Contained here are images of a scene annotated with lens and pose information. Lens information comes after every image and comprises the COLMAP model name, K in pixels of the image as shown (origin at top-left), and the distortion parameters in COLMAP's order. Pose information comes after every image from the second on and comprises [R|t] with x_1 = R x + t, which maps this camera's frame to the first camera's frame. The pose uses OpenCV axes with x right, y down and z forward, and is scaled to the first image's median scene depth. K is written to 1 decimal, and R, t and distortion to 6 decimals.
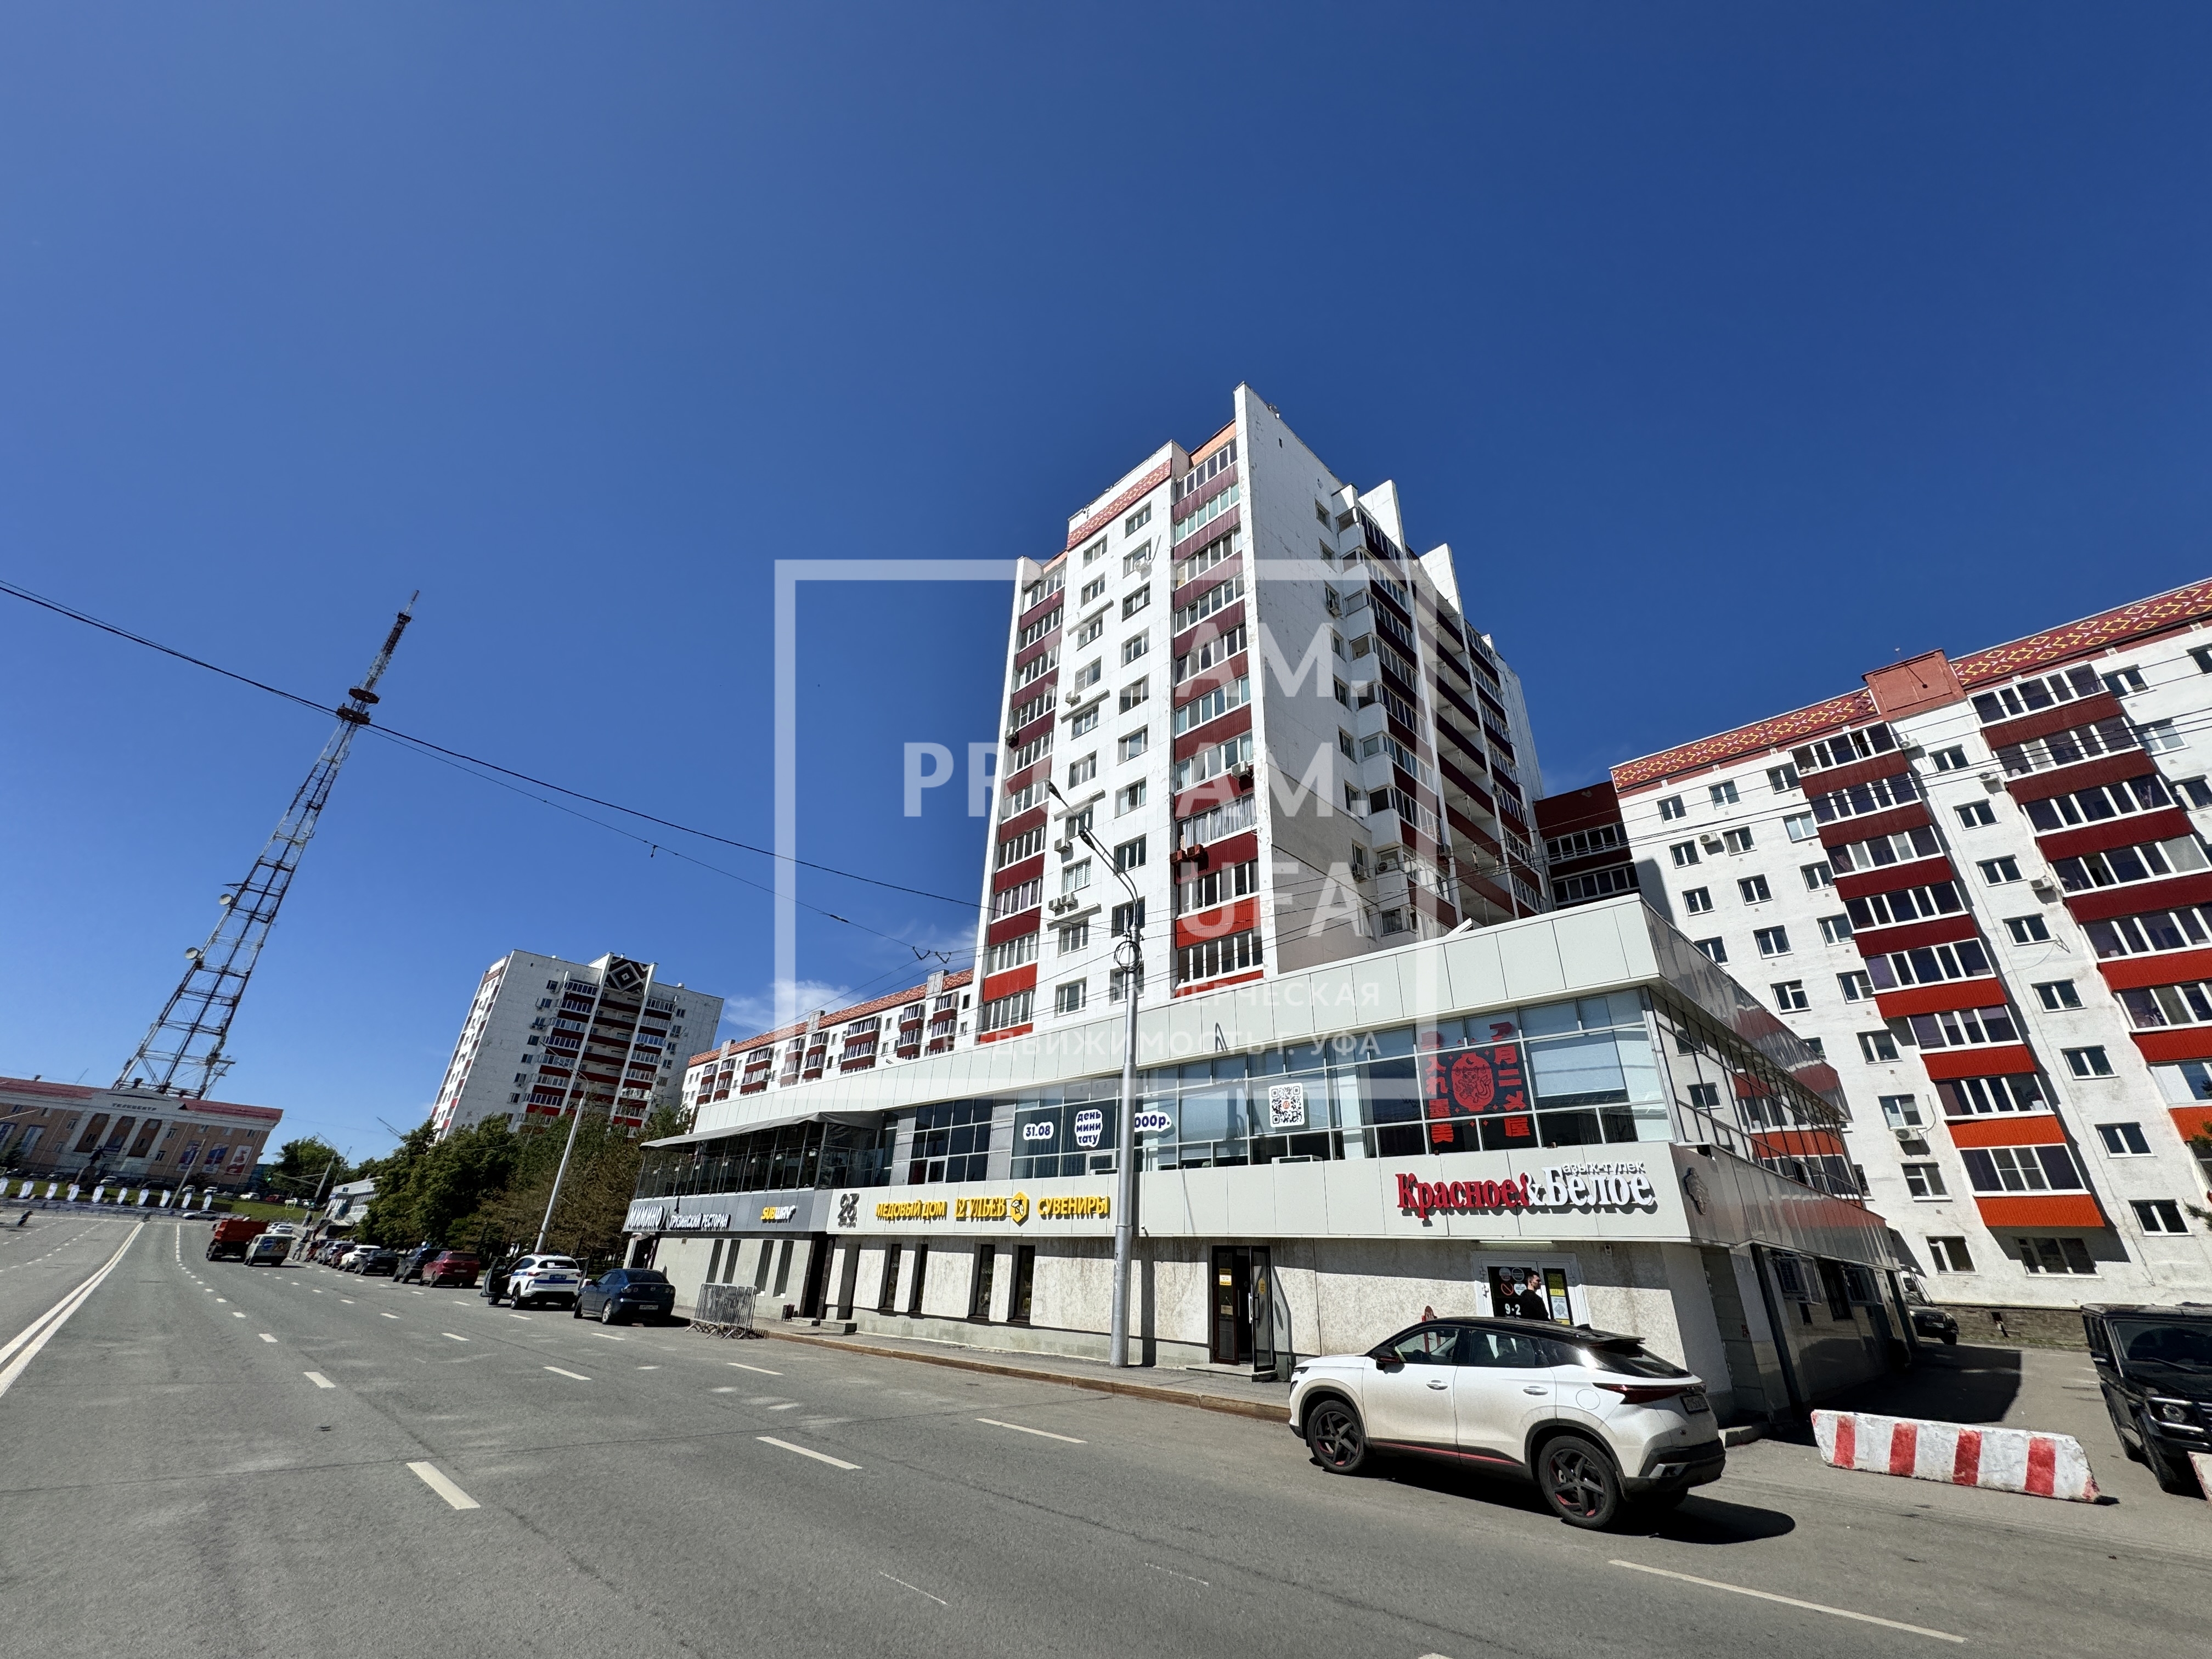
lens RADIAL K [[874.3, 0, 1106.0], [0, 874.3, 826.6], [0, 0, 1]] dist [-0.001778, 0.000821]
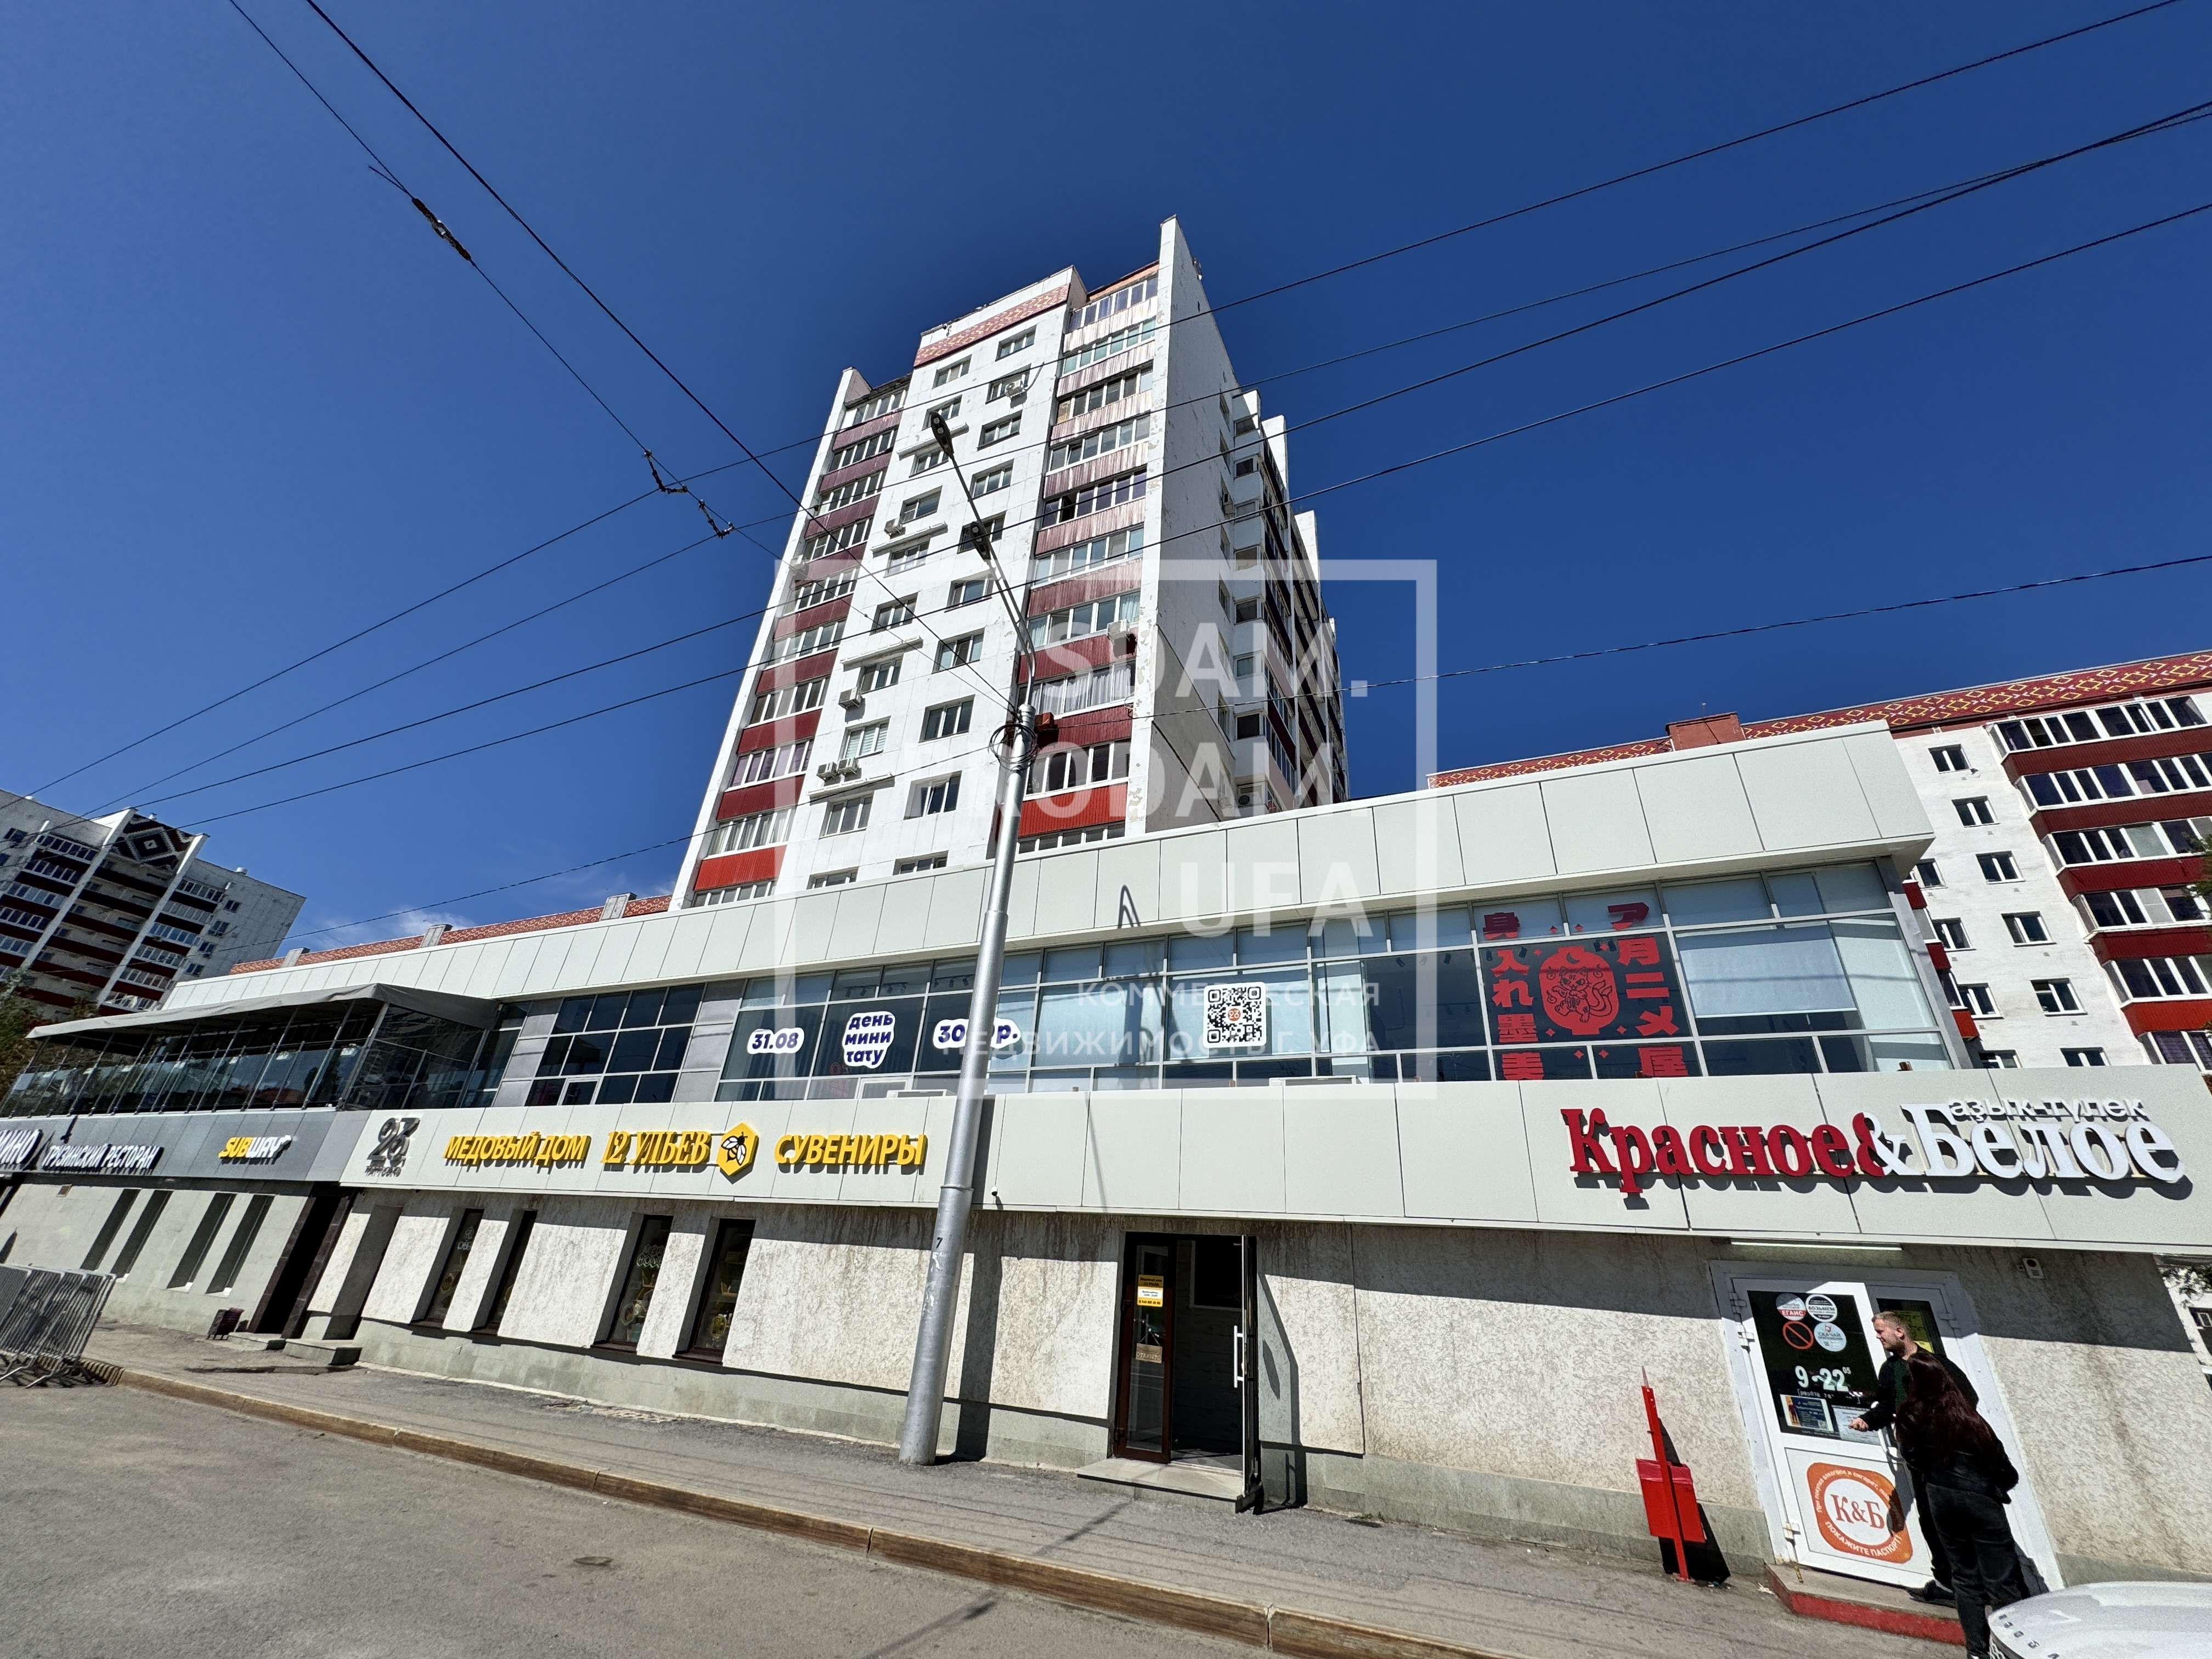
lens RADIAL K [[874.3, 0, 1104.0], [0, 874.3, 825.2], [0, 0, 1]] dist [-0.001778, 0.000821]
pose [[0.938593, 0.187016, 0.289946, -0.046525], [-0.184987, 0.982130, -0.034648, 0.121941], [-0.291245, -0.021115, 0.956415, 0.236480]]
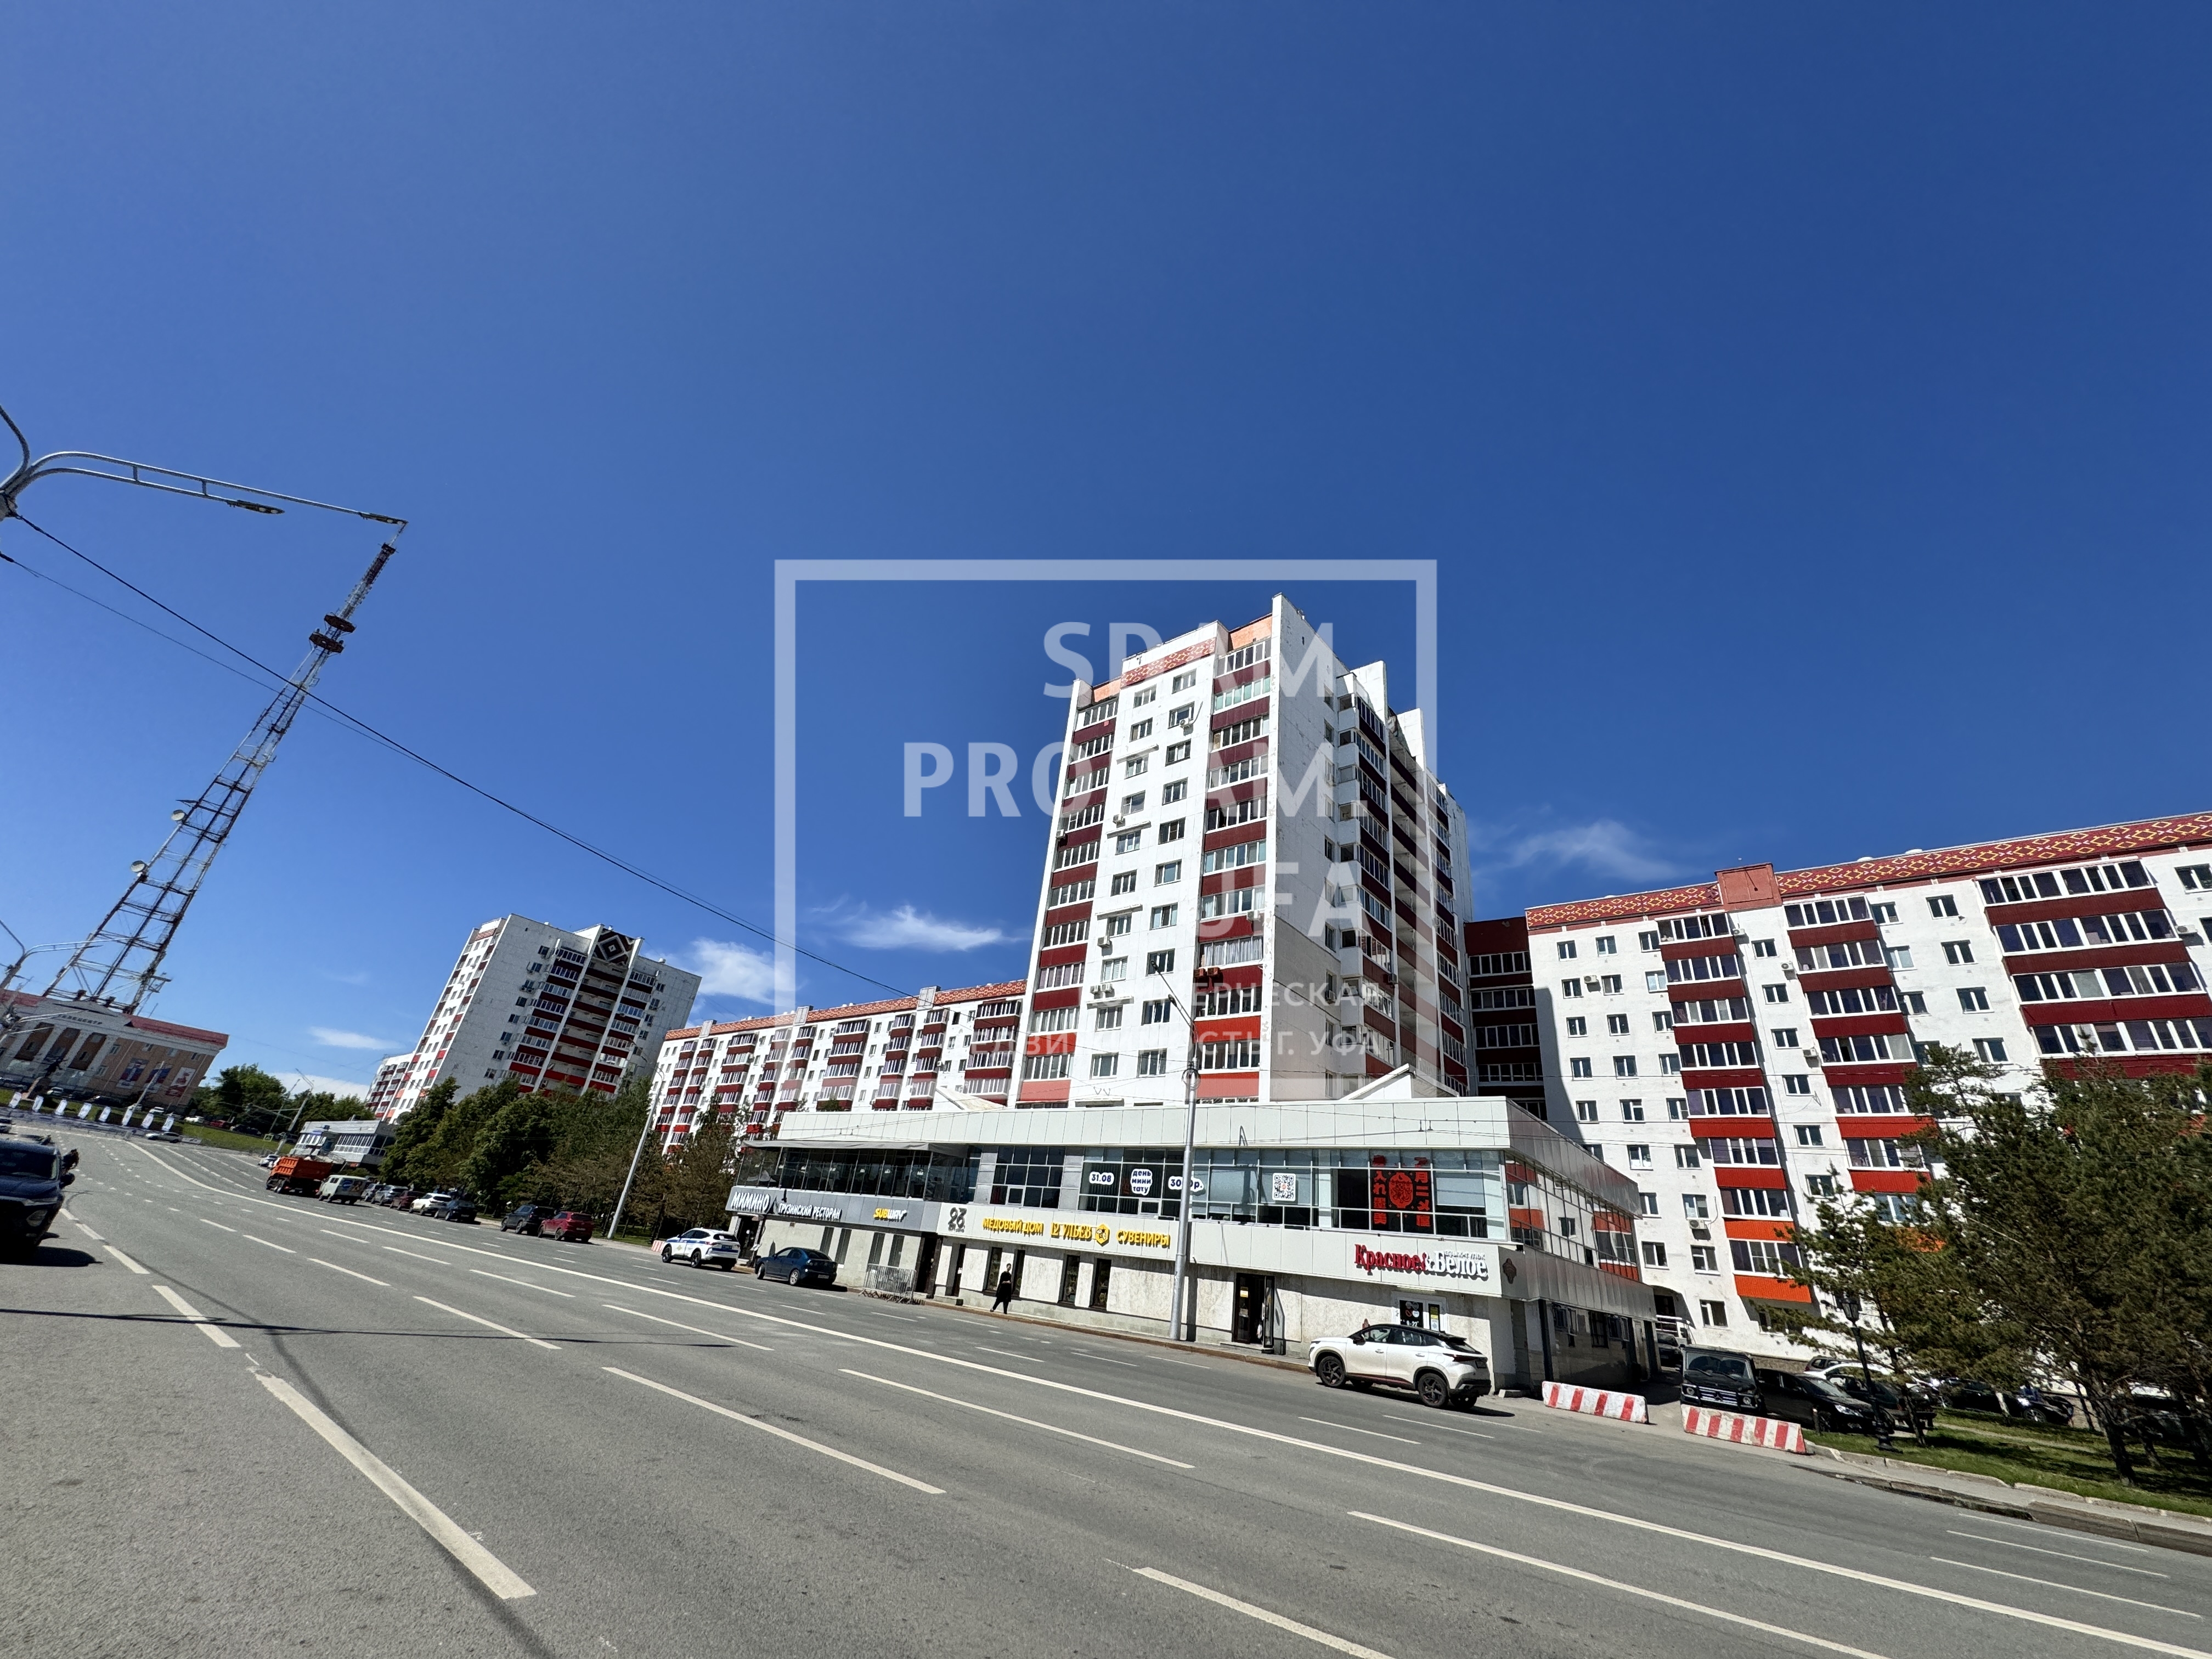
lens RADIAL K [[874.3, 0, 1104.9], [0, 874.3, 827.2], [0, 0, 1]] dist [-0.001778, 0.000821]
pose [[0.991719, 0.114077, 0.058989, -0.155240], [-0.114411, 0.993431, 0.002300, -0.162408], [-0.058339, -0.009030, 0.998256, -0.306882]]
